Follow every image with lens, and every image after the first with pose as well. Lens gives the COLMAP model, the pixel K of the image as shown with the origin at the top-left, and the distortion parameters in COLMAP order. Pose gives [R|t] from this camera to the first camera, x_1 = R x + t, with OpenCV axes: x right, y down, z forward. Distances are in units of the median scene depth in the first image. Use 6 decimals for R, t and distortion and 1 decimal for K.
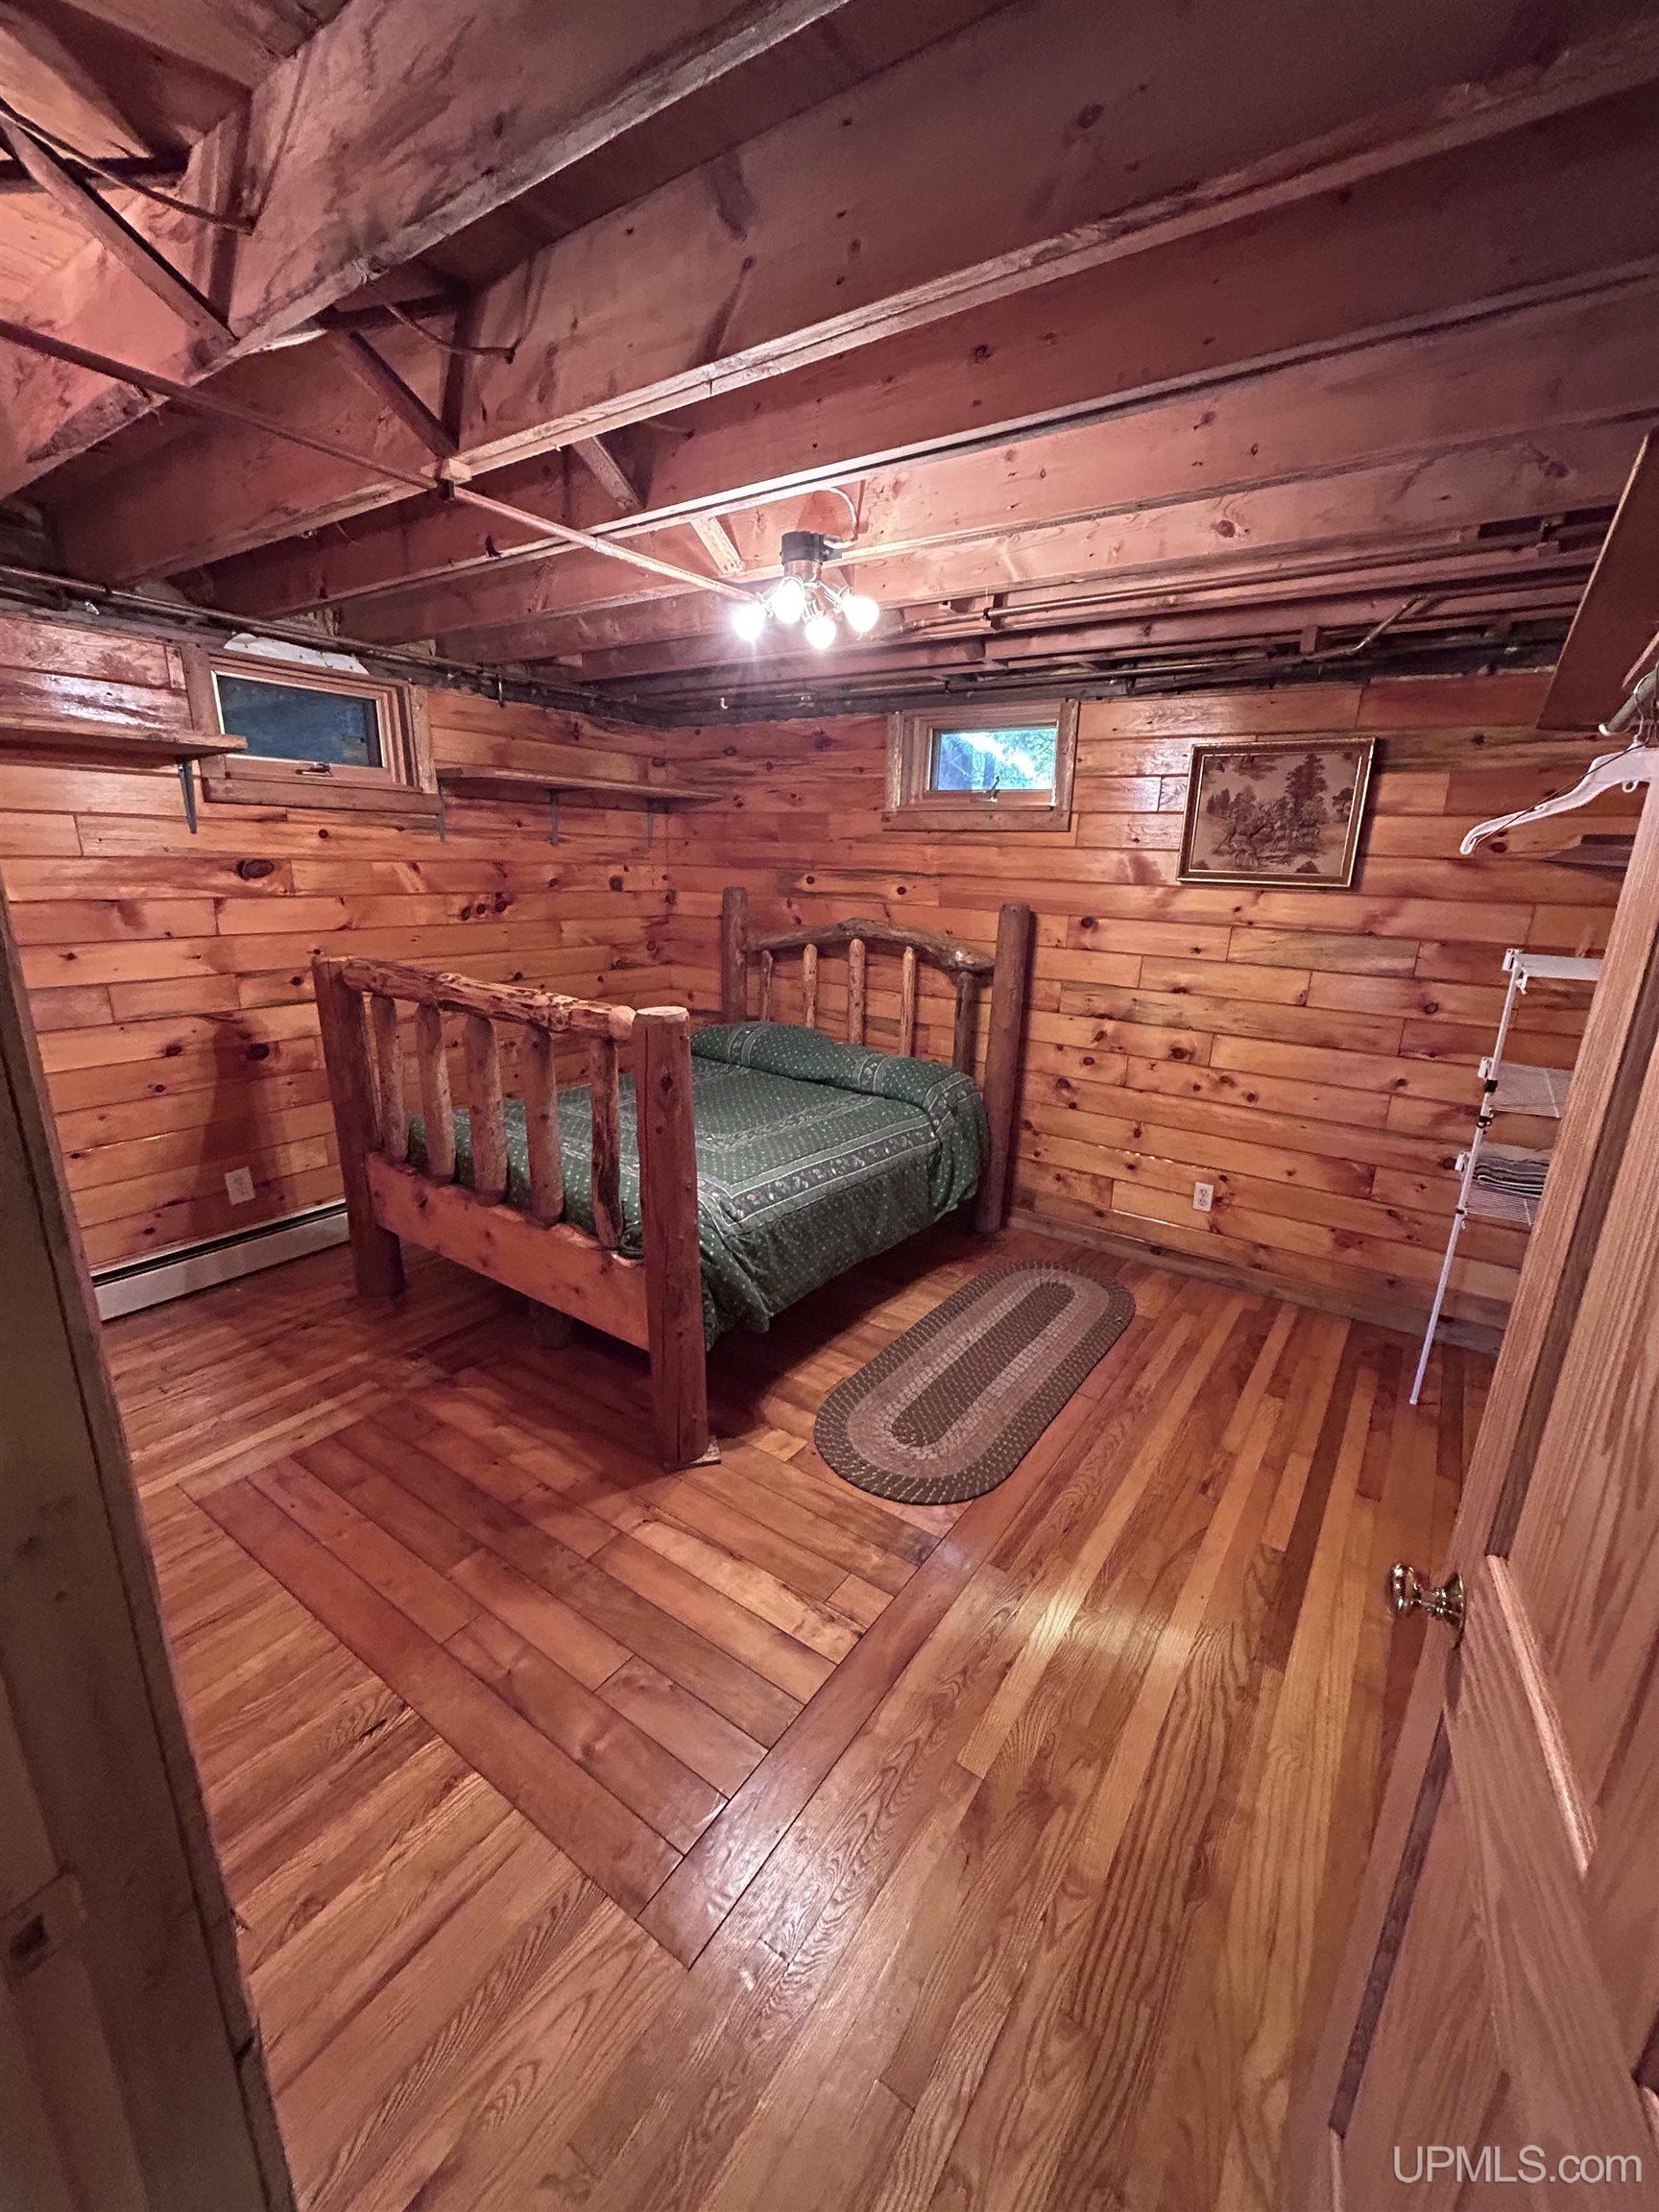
lens RADIAL K [[896.8, 0, 839.2], [0, 896.8, 1109.5], [0, 0, 1]] dist [-0.000271, -0.000087]
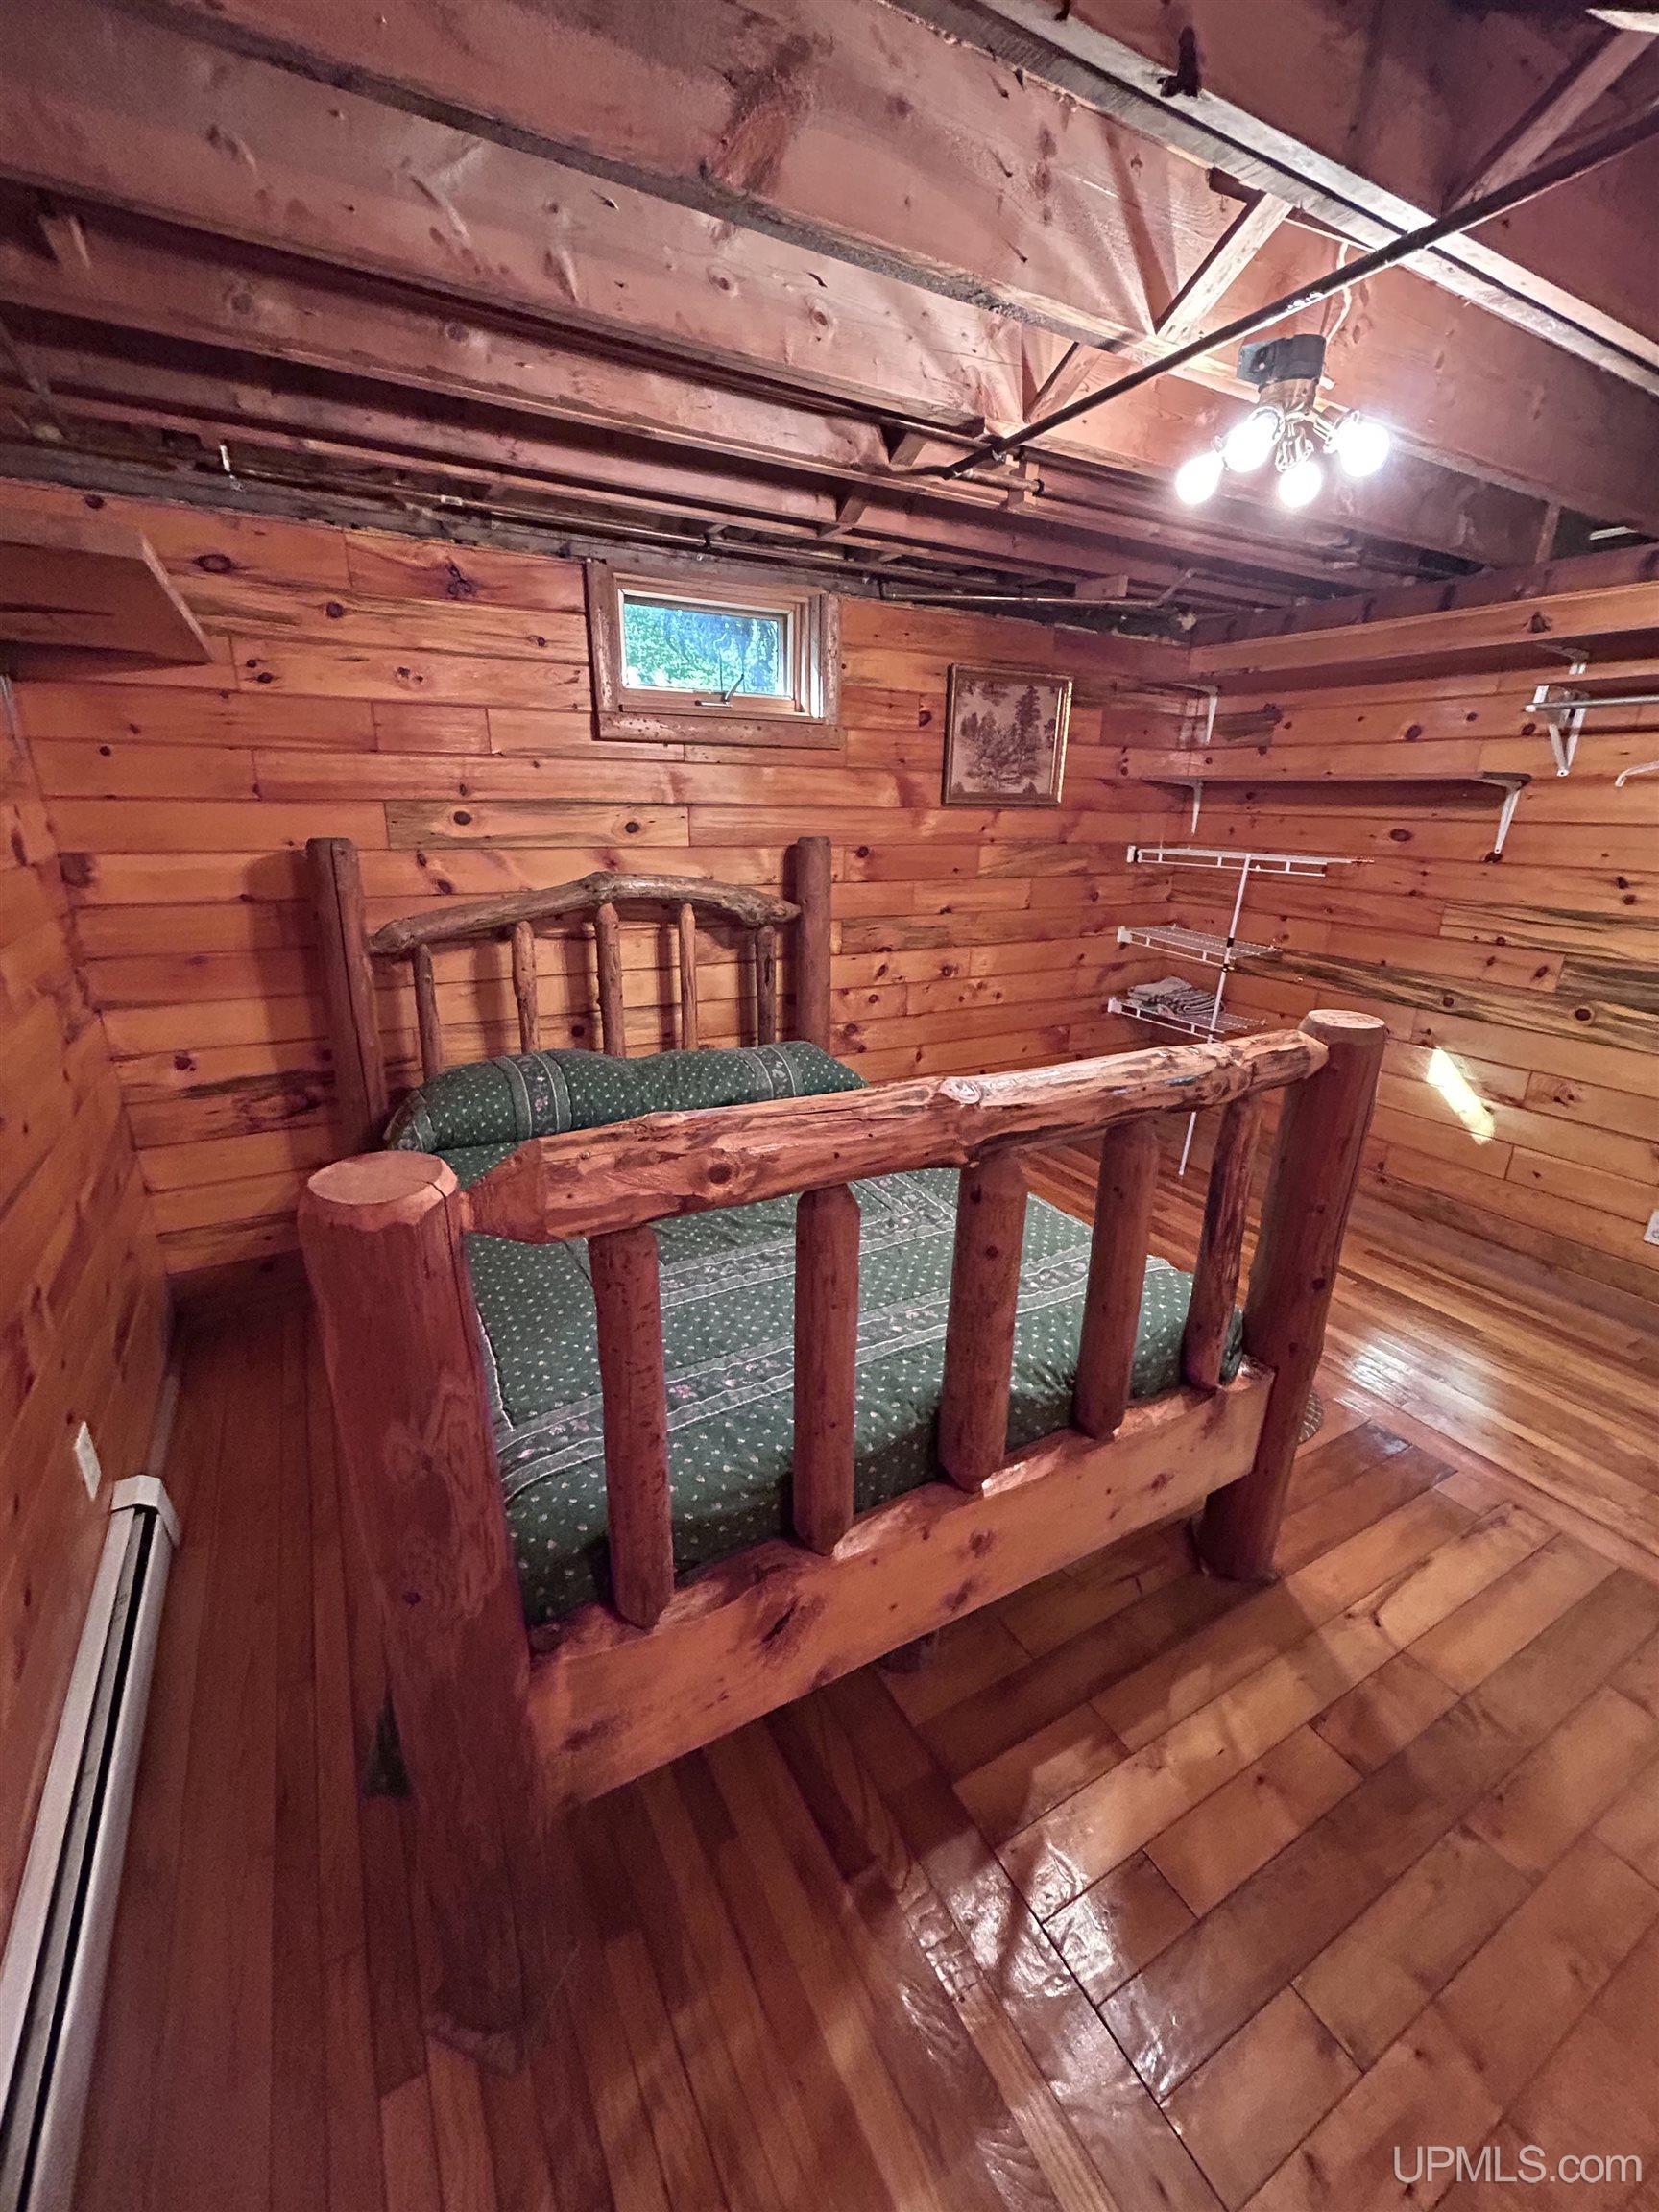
lens RADIAL K [[896.8, 0, 832.4], [0, 896.8, 1108.7], [0, 0, 1]] dist [-0.000271, -0.000087]
pose [[0.442062, -0.312697, 0.840715, -0.678028], [0.244391, 0.943797, 0.222533, -0.195852], [-0.863049, 0.107090, 0.493638, 0.683201]]
